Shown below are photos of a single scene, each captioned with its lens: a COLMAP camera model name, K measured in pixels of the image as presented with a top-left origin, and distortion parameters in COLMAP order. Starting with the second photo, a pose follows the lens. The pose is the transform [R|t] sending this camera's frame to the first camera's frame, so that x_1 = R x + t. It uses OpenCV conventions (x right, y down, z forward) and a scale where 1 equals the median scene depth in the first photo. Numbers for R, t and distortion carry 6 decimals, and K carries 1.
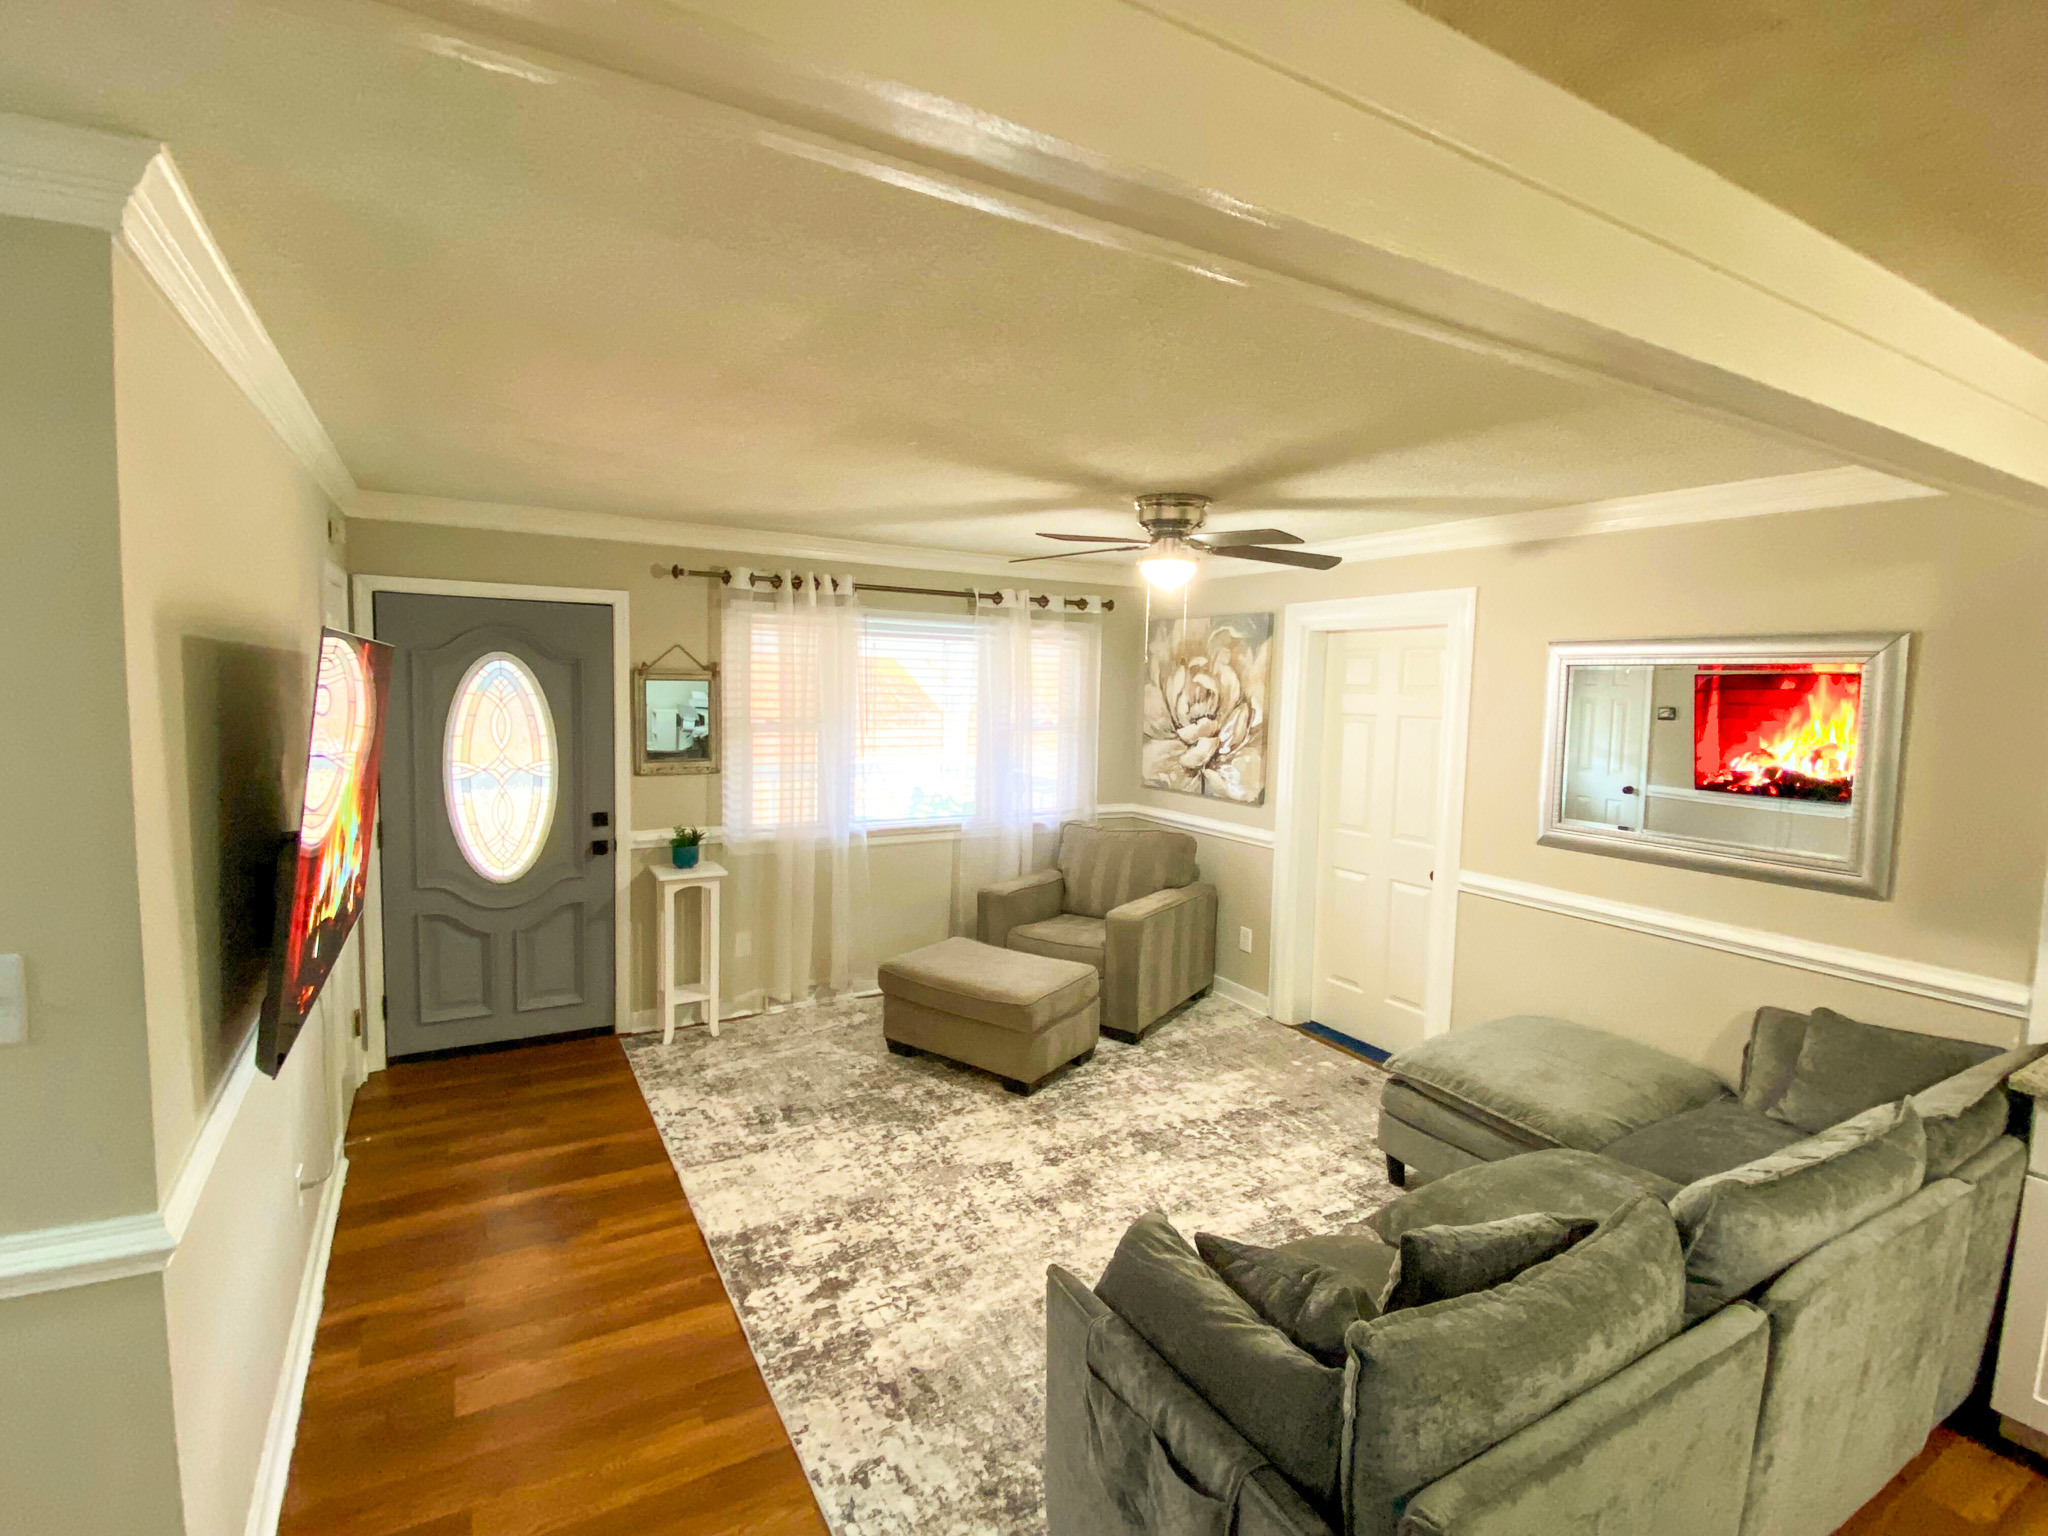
lens RADIAL K [[978.6, 0, 1020.2], [0, 978.6, 757.3], [0, 0, 1]] dist [0.057961, -0.001306]
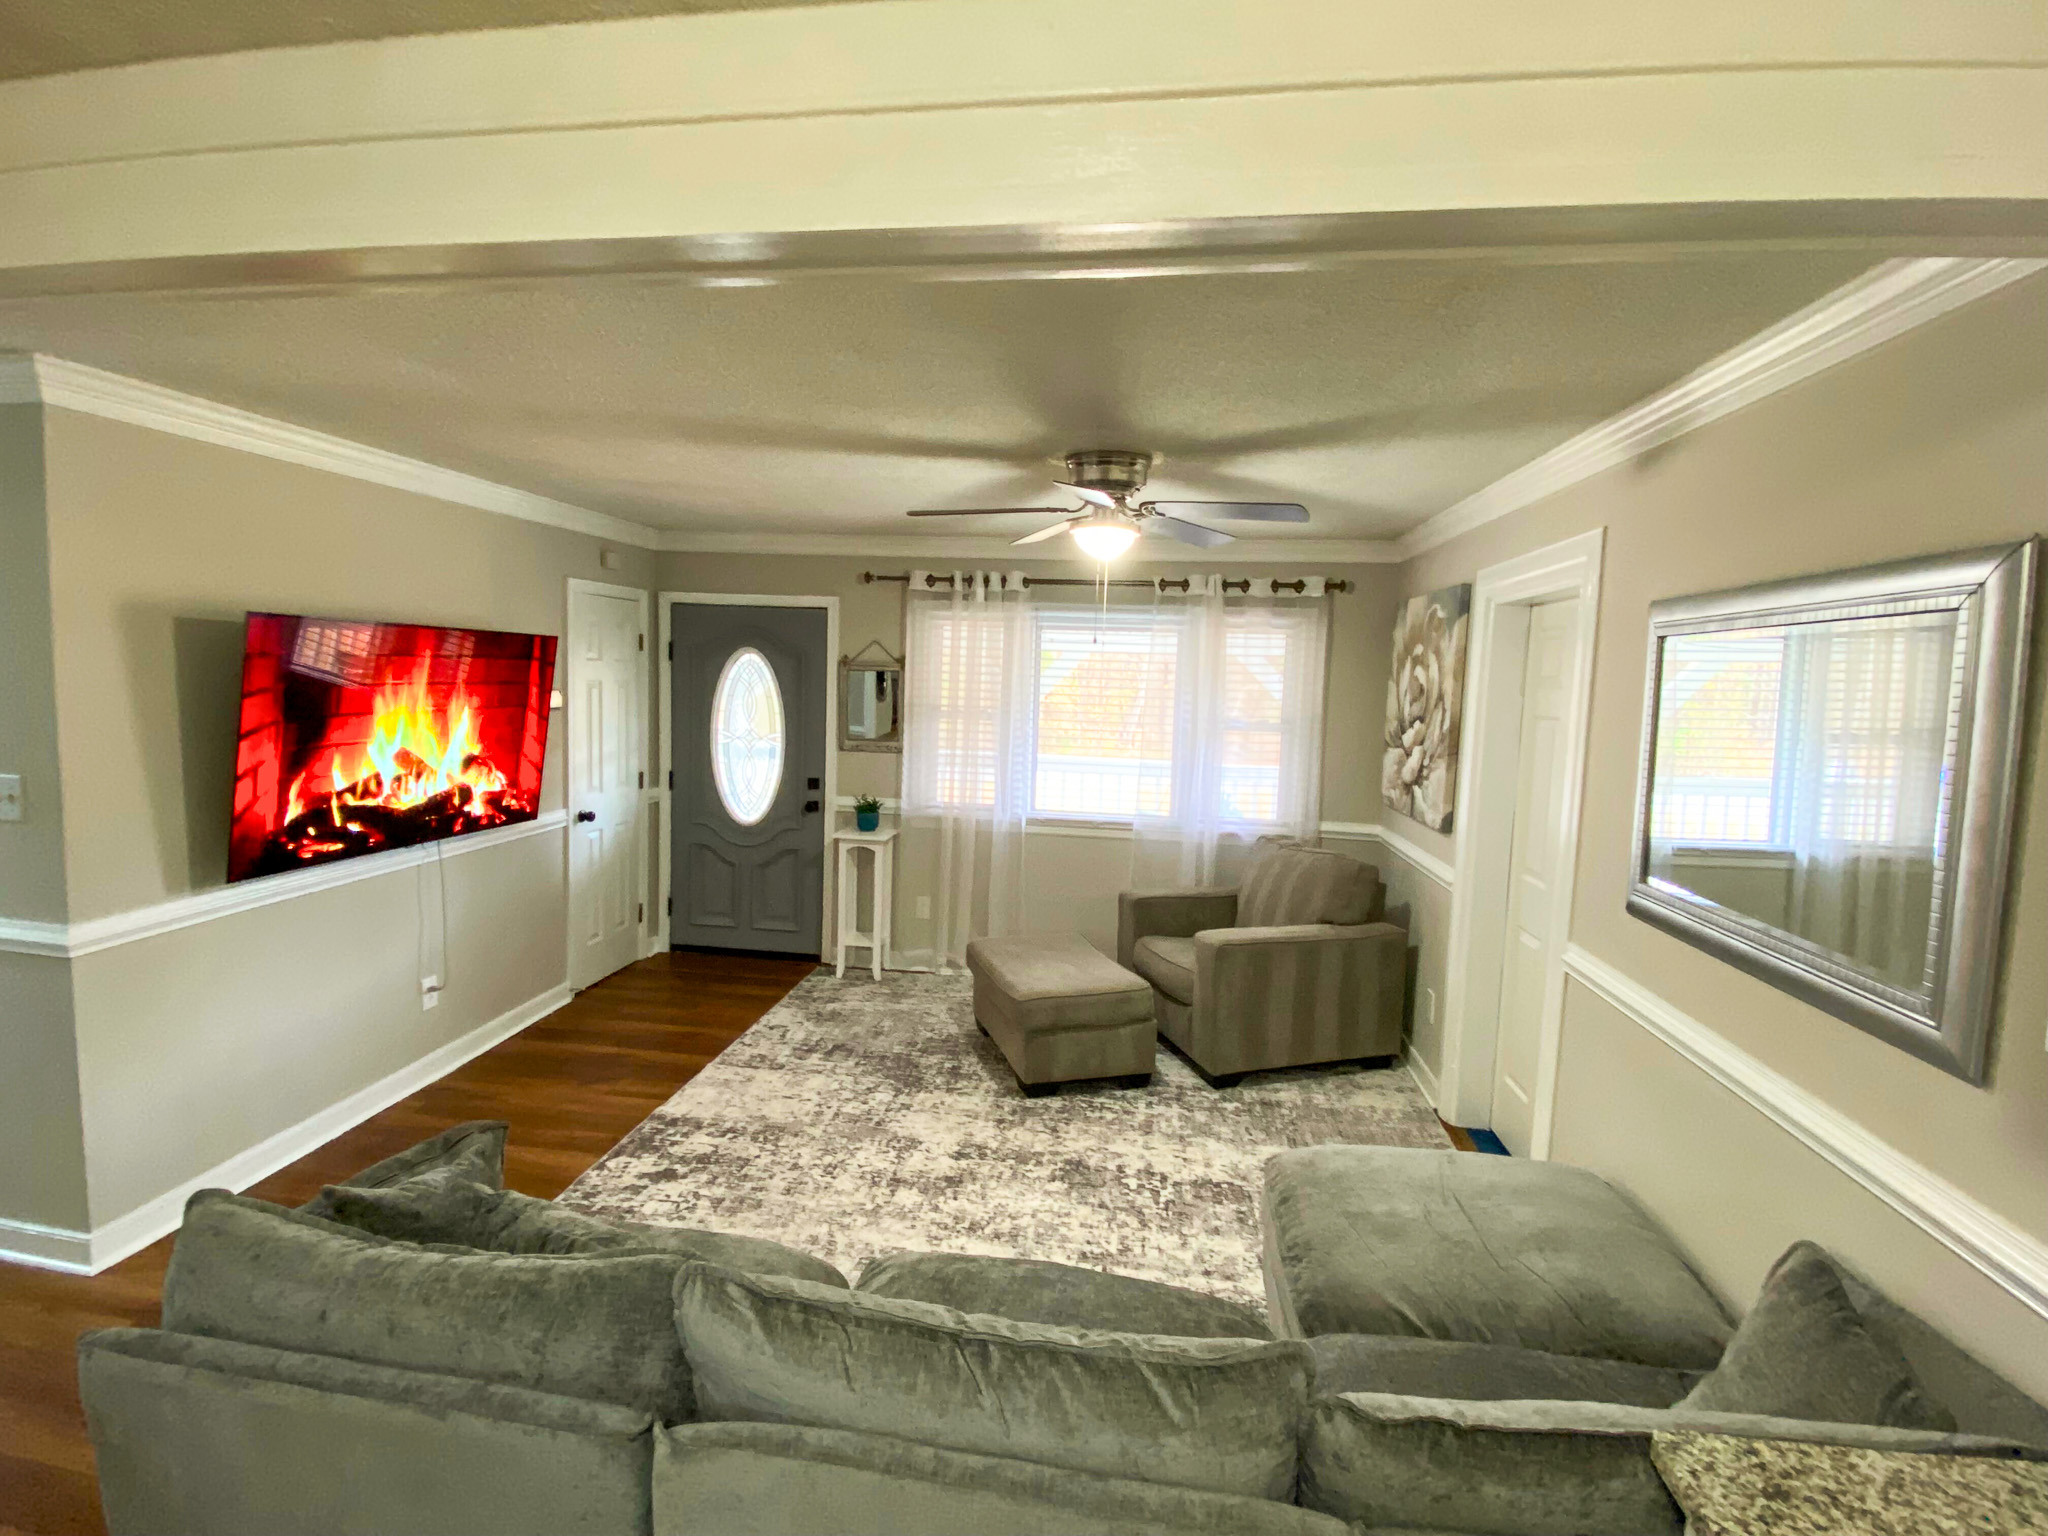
lens RADIAL K [[978.6, 0, 1012.0], [0, 978.6, 756.1], [0, 0, 1]] dist [0.057961, -0.001306]
pose [[0.780589, 0.053253, -0.622772, 0.540071], [-0.063404, 0.997971, 0.005865, 0.006011], [0.621820, 0.034908, 0.782382, 0.210846]]
